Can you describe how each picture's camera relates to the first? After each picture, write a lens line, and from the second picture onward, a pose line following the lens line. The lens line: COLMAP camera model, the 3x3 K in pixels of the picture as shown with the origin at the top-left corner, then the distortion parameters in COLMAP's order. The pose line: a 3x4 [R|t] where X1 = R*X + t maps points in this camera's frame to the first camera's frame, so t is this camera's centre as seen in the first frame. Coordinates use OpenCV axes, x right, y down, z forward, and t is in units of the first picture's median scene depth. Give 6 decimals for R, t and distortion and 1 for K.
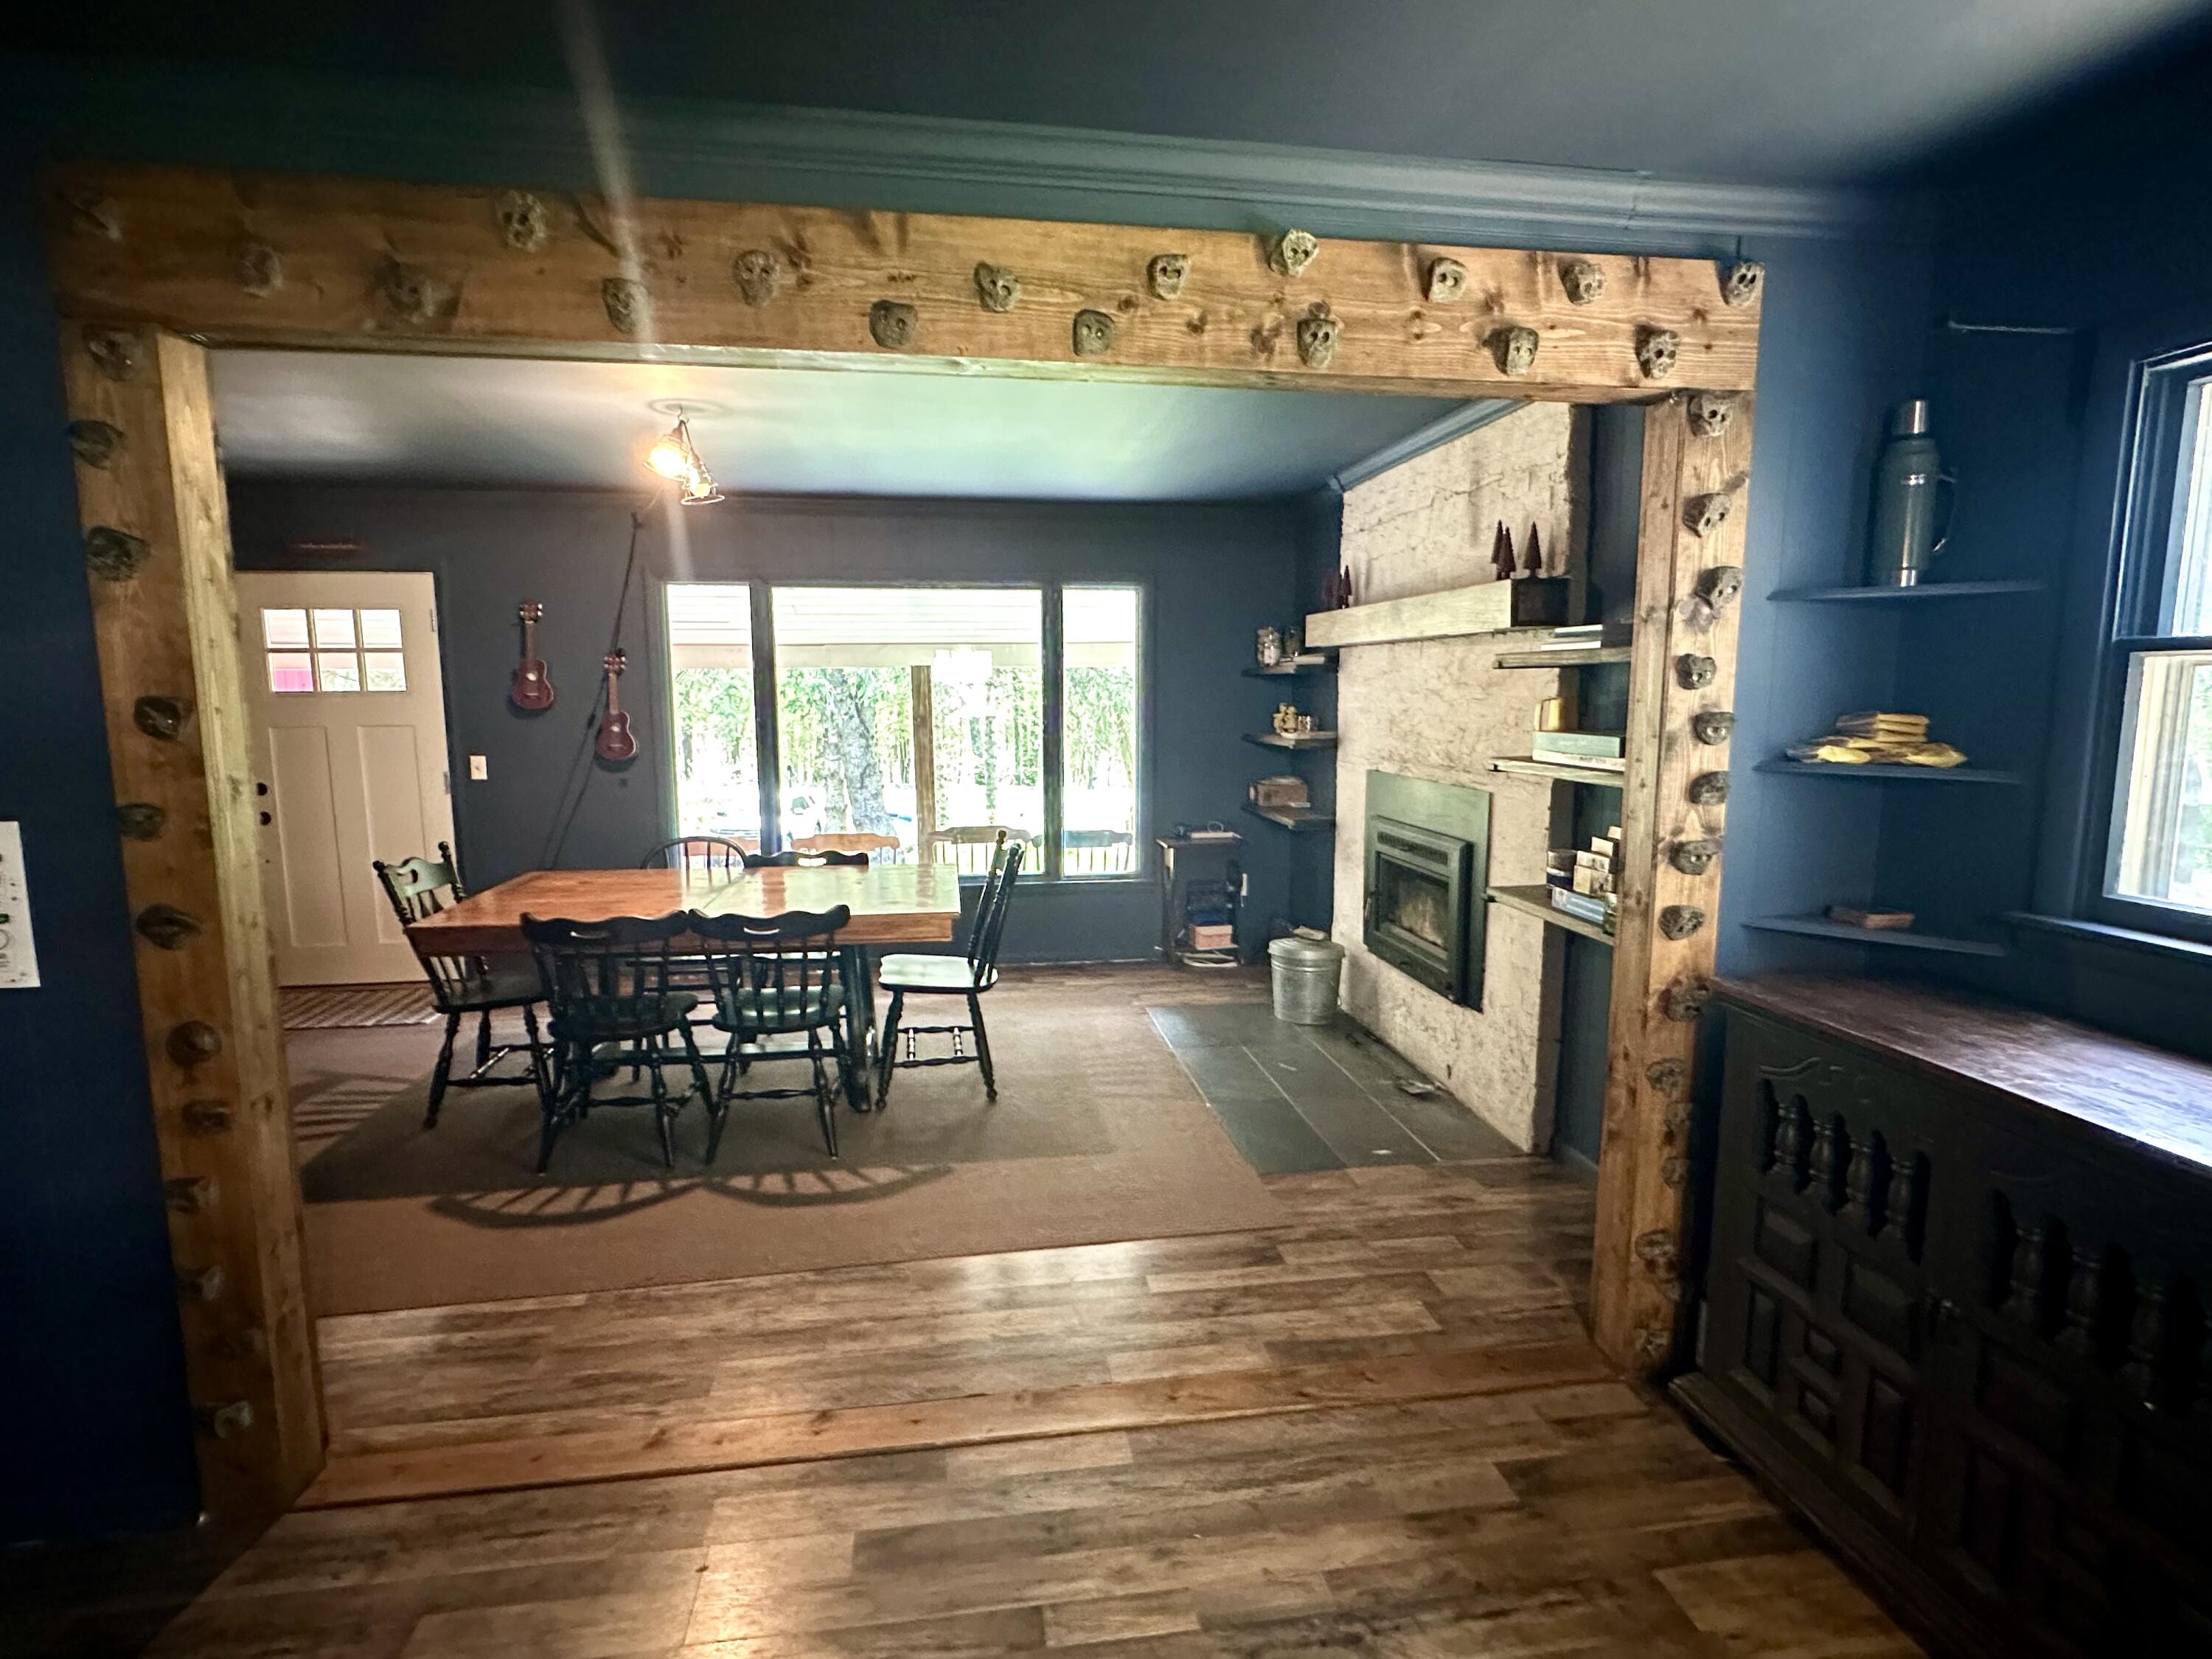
lens RADIAL K [[1091.9, 0, 1053.9], [0, 1091.9, 834.3], [0, 0, 1]] dist [-0.000837, -0.000067]
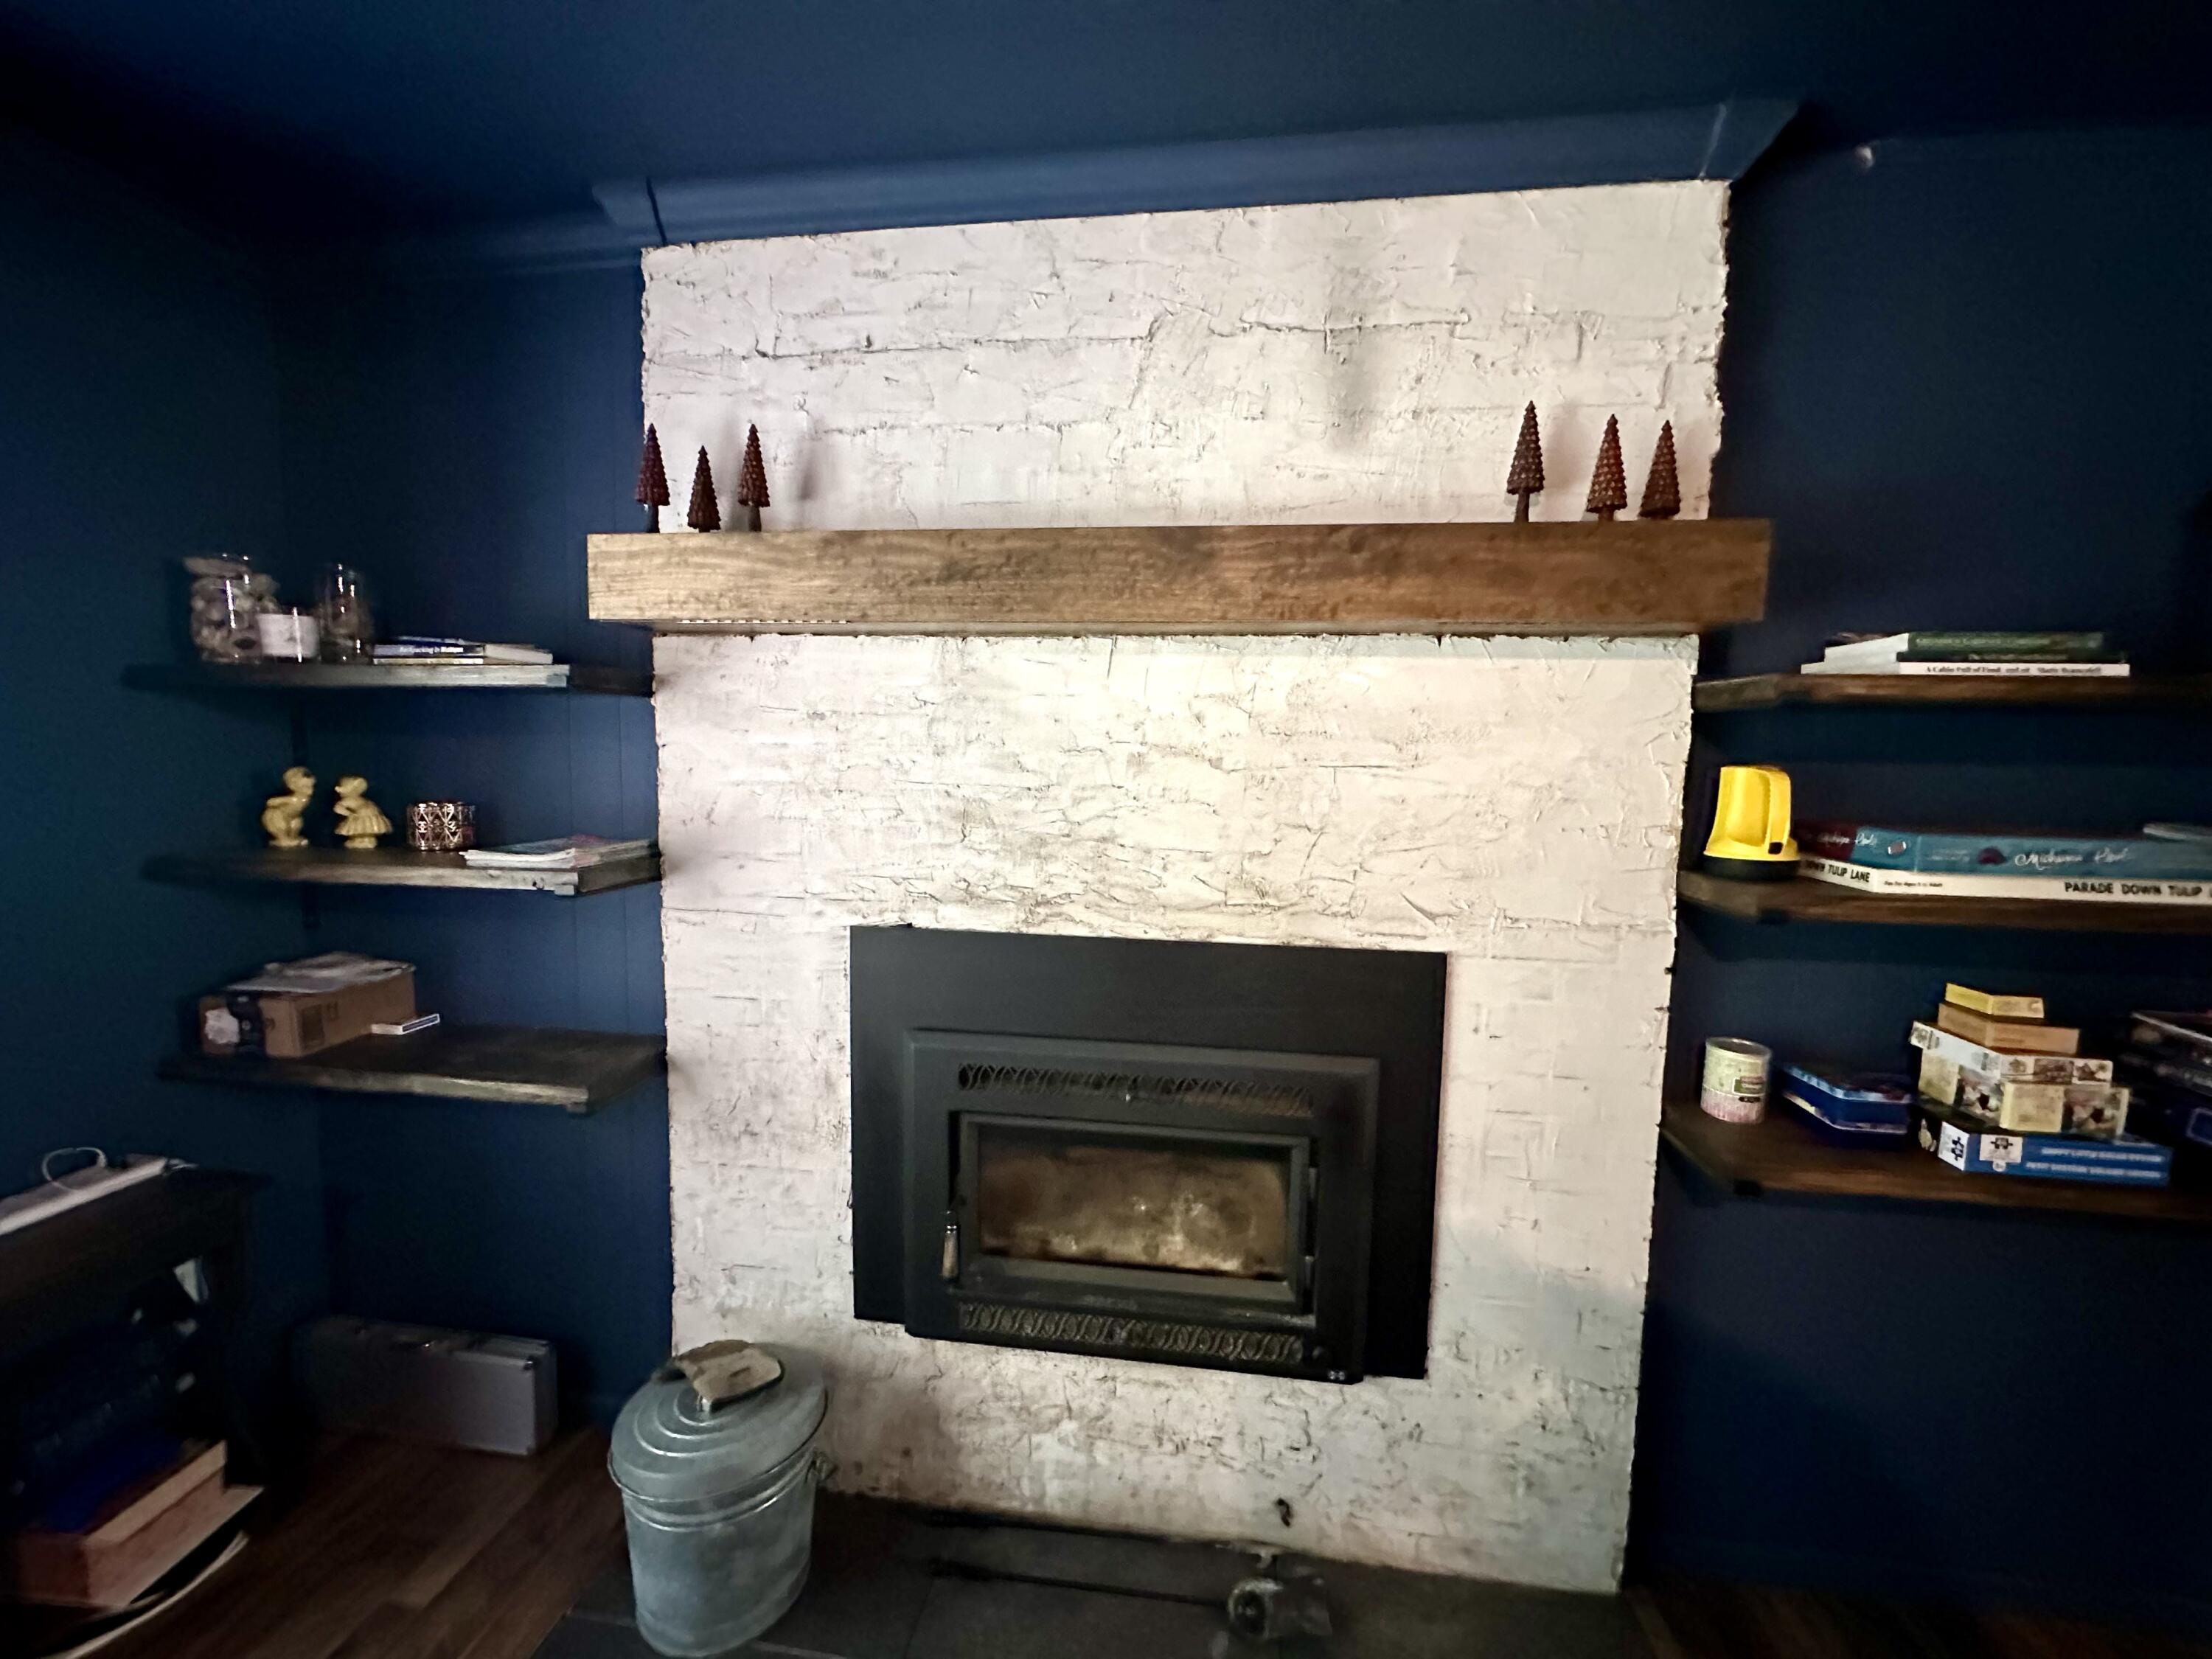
lens RADIAL K [[882.6, 0, 1106.0], [0, 882.6, 829.5], [0, 0, 1]] dist [-0.003513, 0.000332]
pose [[0.239571, -0.067184, 0.968552, -0.021367], [0.109972, 0.993060, 0.041682, -0.098682], [-0.964630, 0.096528, 0.245296, 0.802273]]
